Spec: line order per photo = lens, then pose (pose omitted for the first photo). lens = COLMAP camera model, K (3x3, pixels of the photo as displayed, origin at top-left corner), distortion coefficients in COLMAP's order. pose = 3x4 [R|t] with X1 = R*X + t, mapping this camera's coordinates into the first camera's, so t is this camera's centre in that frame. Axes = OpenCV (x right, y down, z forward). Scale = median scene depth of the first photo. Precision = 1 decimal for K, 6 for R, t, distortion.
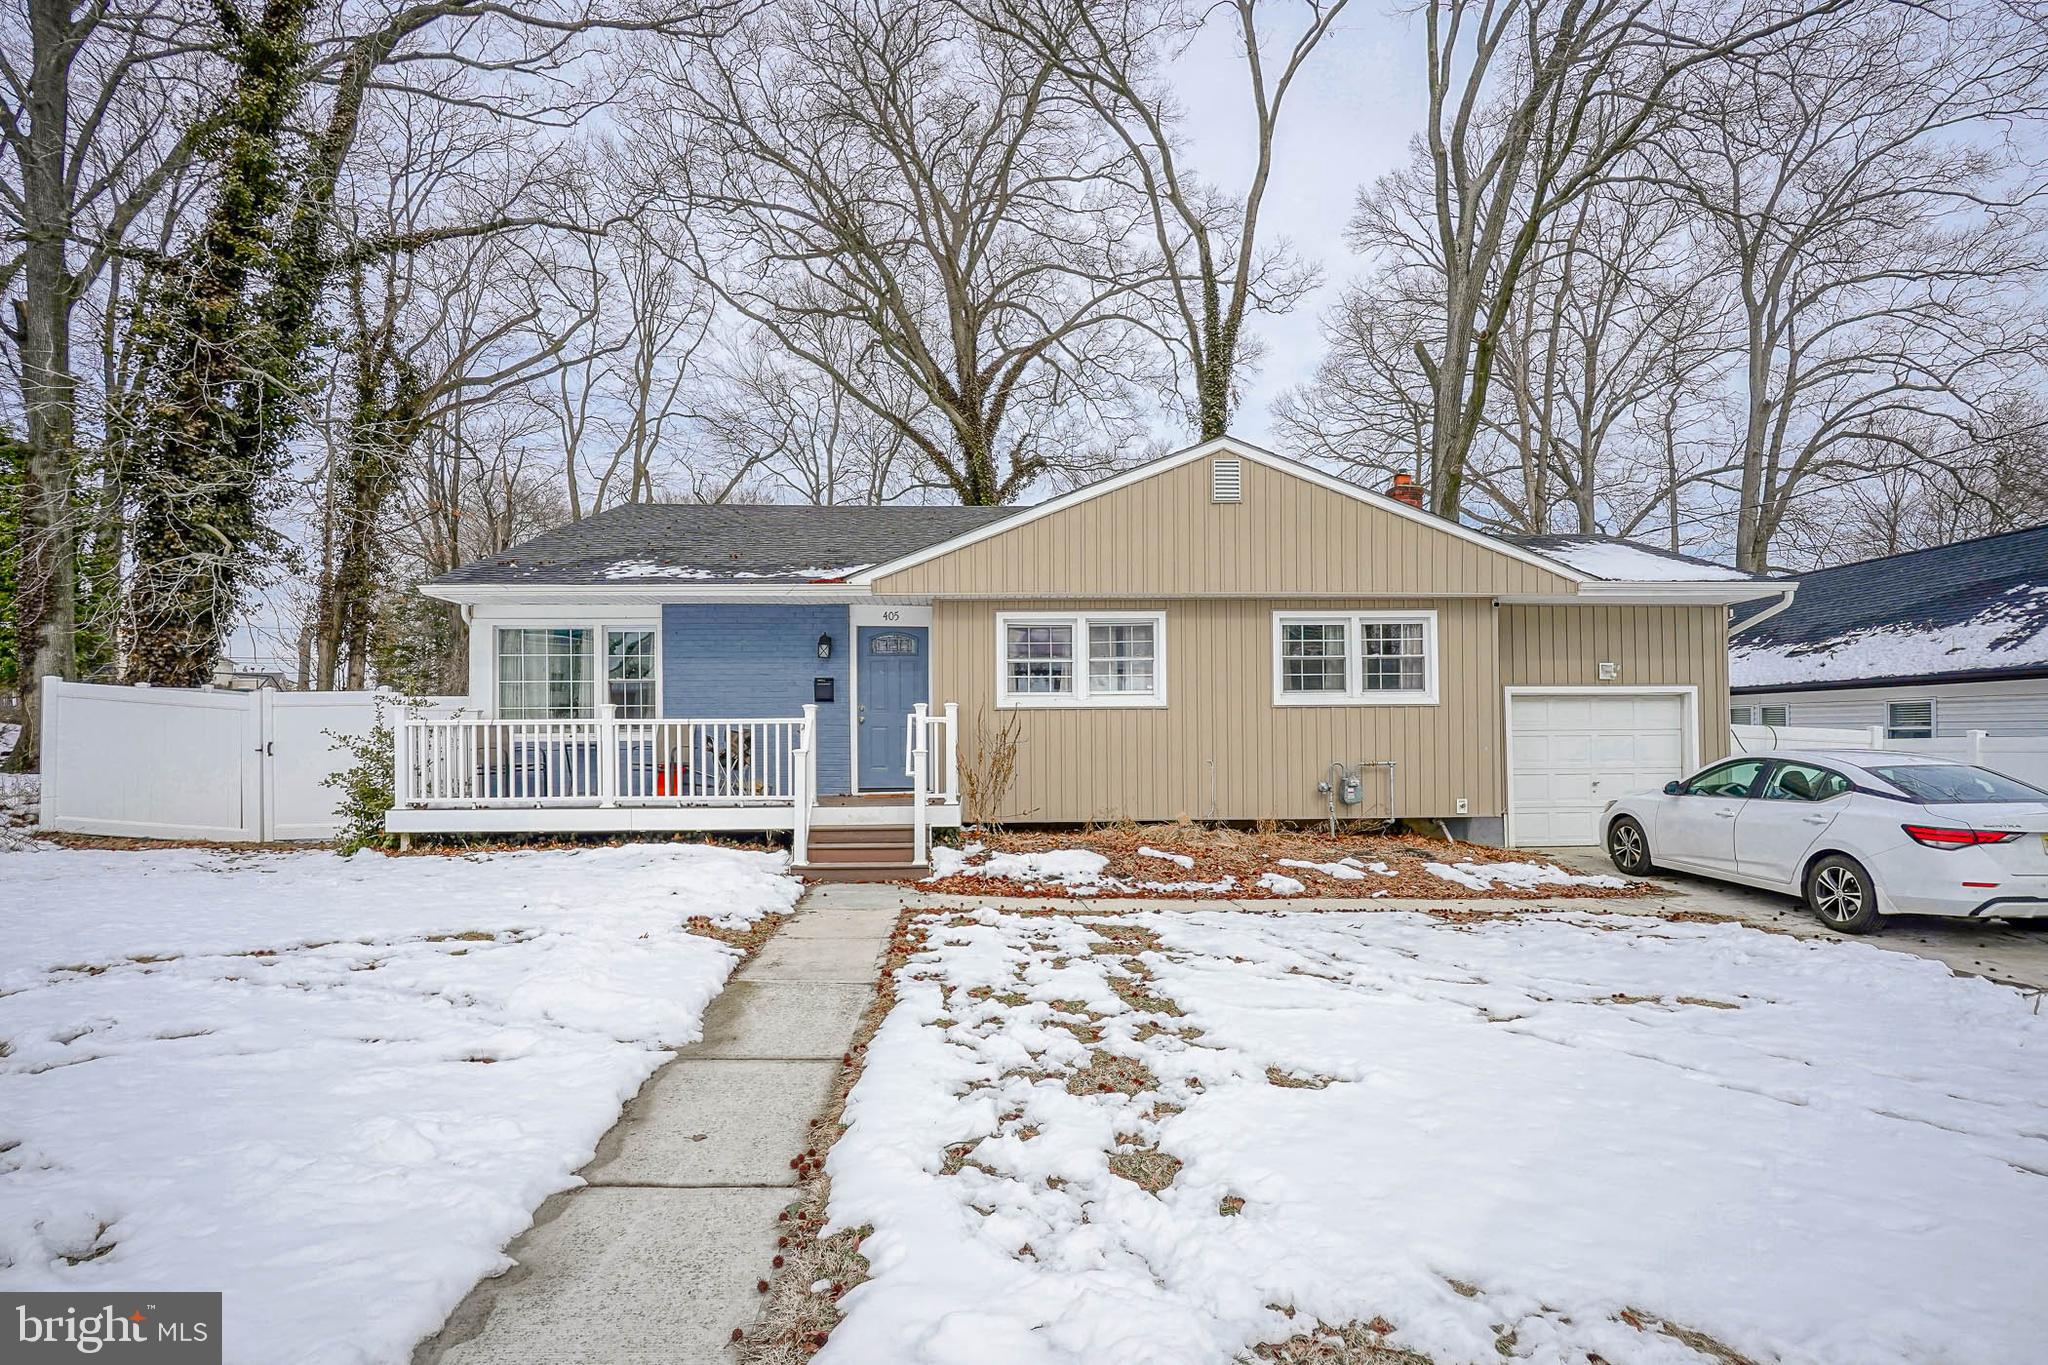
lens RADIAL K [[1085.8, 0, 1035.1], [0, 1085.8, 680.1], [0, 0, 1]] dist [-0.006342, 0.005844]
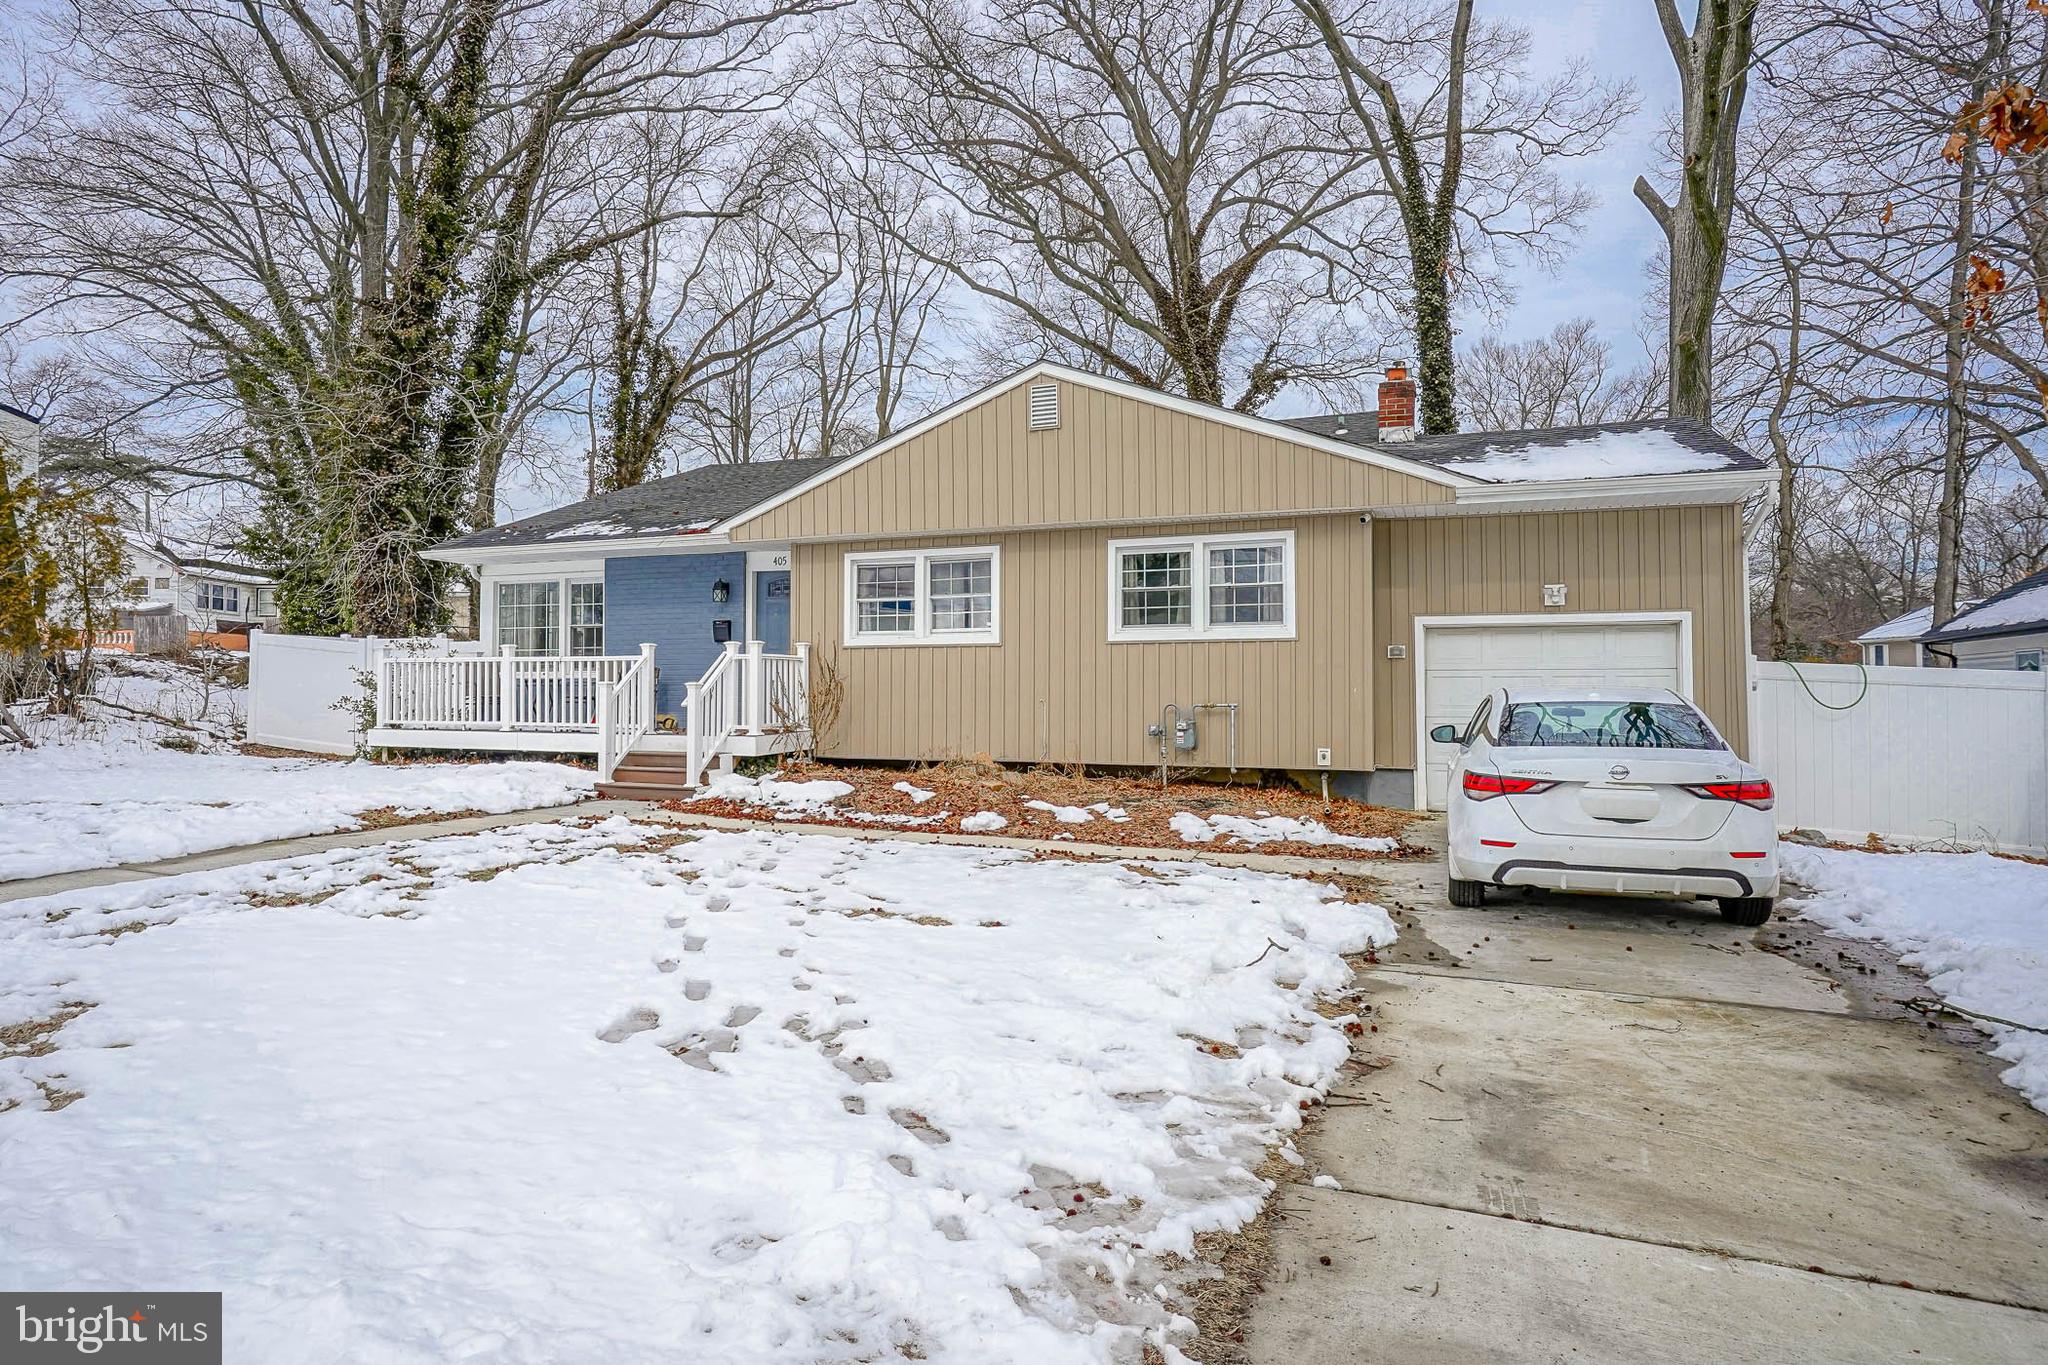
lens RADIAL K [[1259.6, 0, 1024.0], [0, 1259.6, 618.4], [0, 0, 1]] dist [-0.004500, -0.000649]
pose [[0.900079, -0.018070, -0.435353, 0.623335], [0.013564, 0.999817, -0.013456, 0.017096], [0.435516, 0.006206, 0.900159, -0.002791]]
